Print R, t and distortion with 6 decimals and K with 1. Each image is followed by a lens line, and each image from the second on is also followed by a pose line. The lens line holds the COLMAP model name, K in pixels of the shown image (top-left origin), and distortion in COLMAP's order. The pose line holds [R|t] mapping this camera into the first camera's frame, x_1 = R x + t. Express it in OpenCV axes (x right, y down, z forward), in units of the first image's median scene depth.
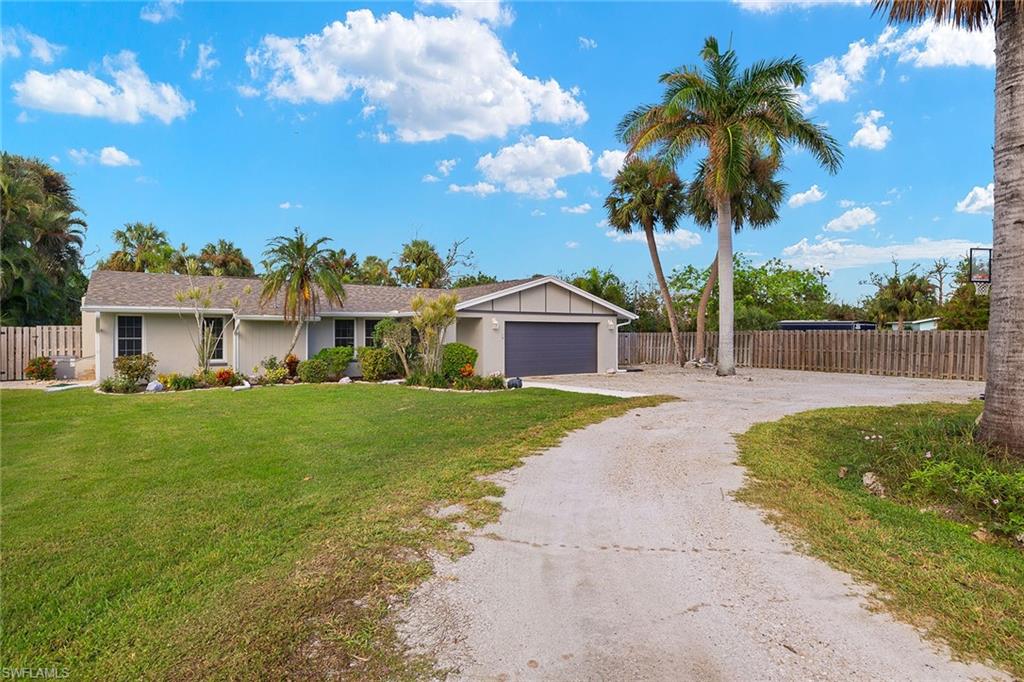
lens RADIAL K [[535.7, 0, 513.1], [0, 535.7, 339.3], [0, 0, 1]] dist [0.000075, -0.000297]
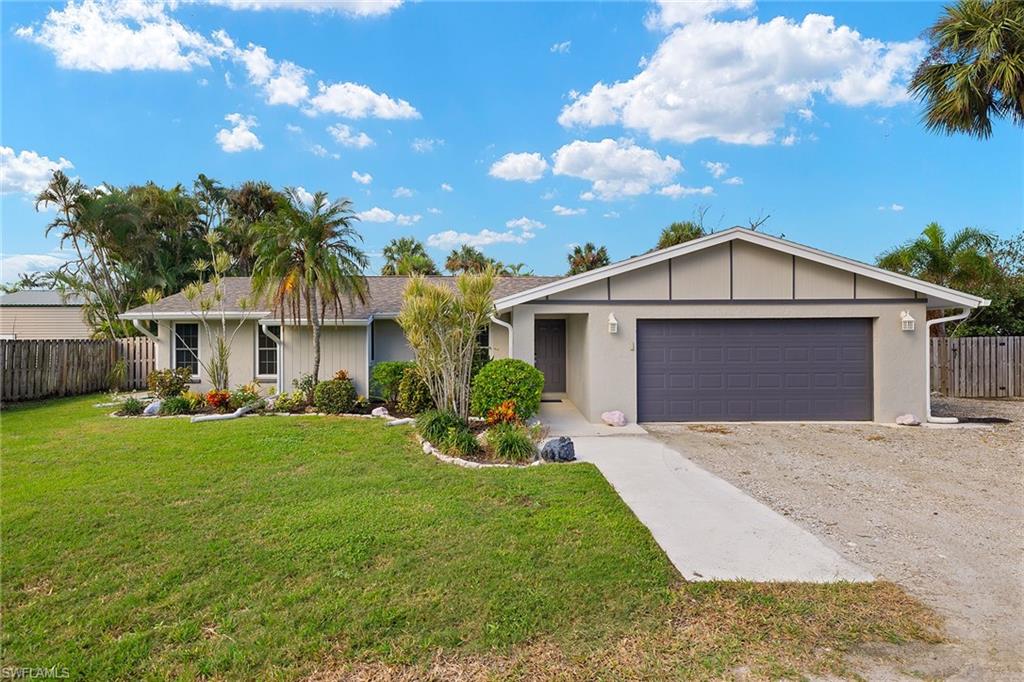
lens RADIAL K [[535.7, 0, 512.0], [0, 535.7, 334.2], [0, 0, 1]] dist [0.000075, -0.000297]
pose [[0.822091, -0.009536, -0.569276, 0.178497], [0.000086, 0.999862, -0.016625, -0.008608], [0.569355, 0.013618, 0.821979, 0.450978]]
